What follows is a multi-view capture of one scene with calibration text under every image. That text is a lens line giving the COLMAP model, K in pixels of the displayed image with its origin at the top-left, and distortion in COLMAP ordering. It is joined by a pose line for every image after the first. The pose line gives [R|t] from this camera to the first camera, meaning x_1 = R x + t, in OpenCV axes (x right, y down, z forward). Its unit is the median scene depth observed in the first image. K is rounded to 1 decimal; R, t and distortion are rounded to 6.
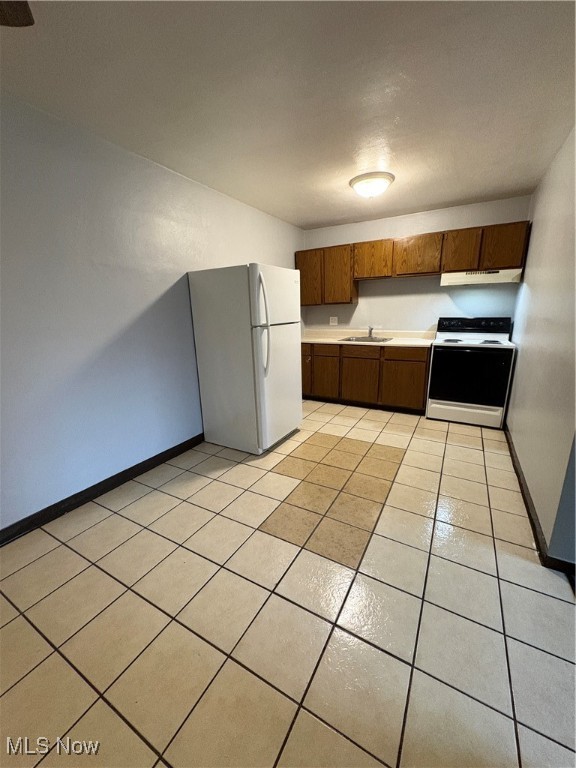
lens RADIAL K [[303.9, 0, 290.2], [0, 303.9, 383.6], [0, 0, 1]] dist [-0.000240, -0.000053]
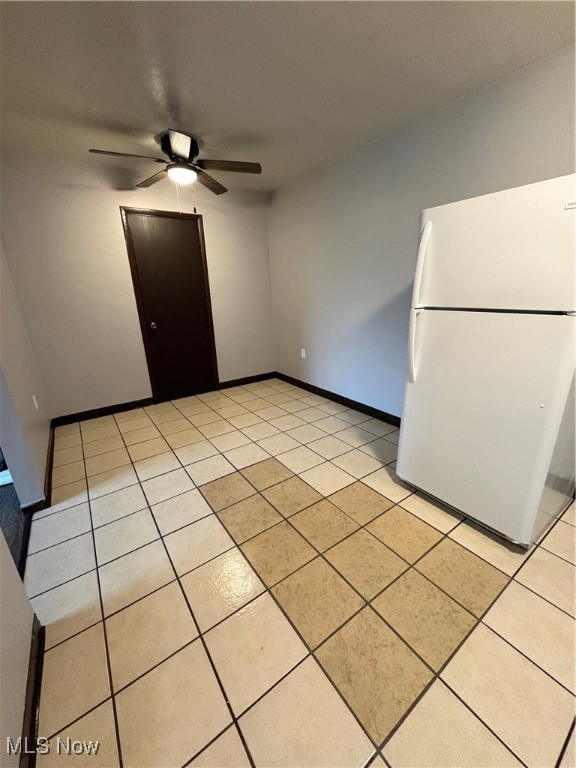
lens RADIAL K [[303.9, 0, 290.2], [0, 303.9, 383.6], [0, 0, 1]] dist [-0.000240, -0.000053]
pose [[-0.427250, 0.307801, -0.850127, 0.745166], [-0.171849, 0.895481, 0.410588, -0.307441], [0.887652, 0.321517, -0.329699, 1.174475]]
